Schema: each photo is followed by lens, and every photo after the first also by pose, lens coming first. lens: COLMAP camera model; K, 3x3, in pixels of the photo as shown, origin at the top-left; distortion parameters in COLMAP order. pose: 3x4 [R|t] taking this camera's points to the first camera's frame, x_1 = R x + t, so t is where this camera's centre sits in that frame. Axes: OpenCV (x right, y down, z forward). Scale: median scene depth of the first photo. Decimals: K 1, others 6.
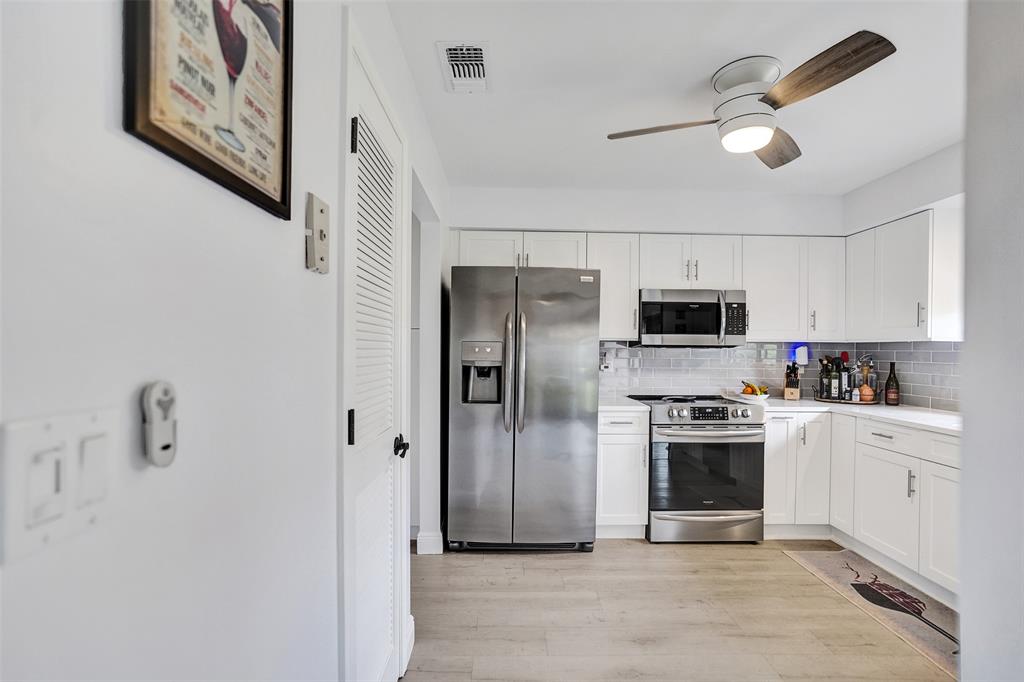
lens RADIAL K [[491.8, 0, 503.5], [0, 491.8, 349.3], [0, 0, 1]] dist [-0.048808, 0.021957]
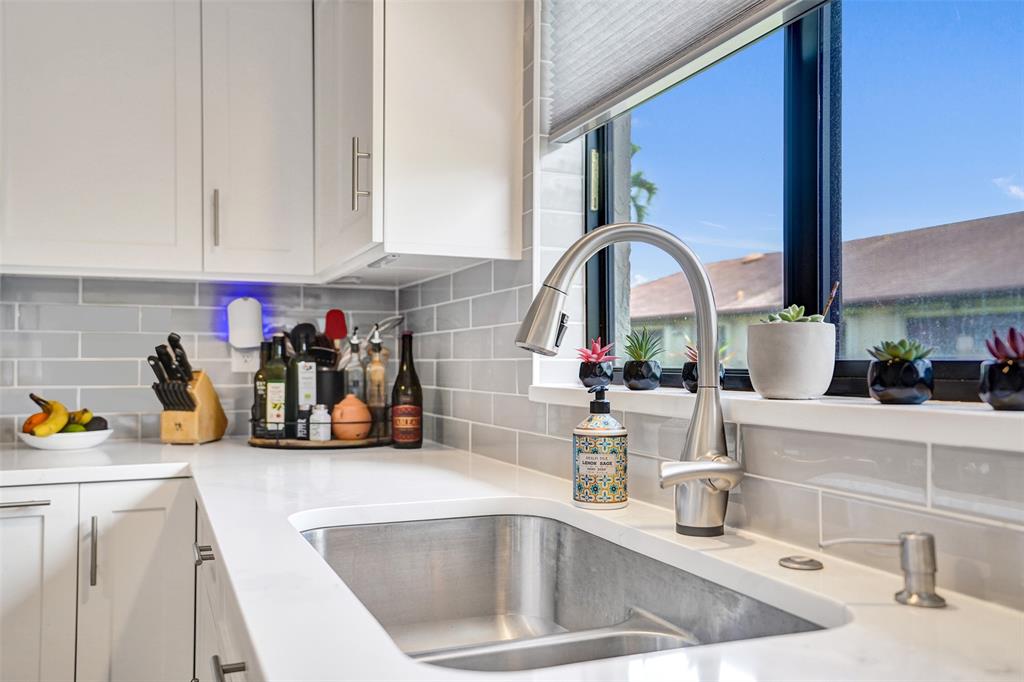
lens RADIAL K [[867.6, 0, 520.2], [0, 867.6, 355.9], [0, 0, 1]] dist [0.027152, 0.009748]
pose [[0.926210, -0.007239, 0.376938, 0.672491], [0.010868, 0.999913, -0.007500, 0.054402], [-0.376850, 0.011043, 0.926208, 0.362100]]
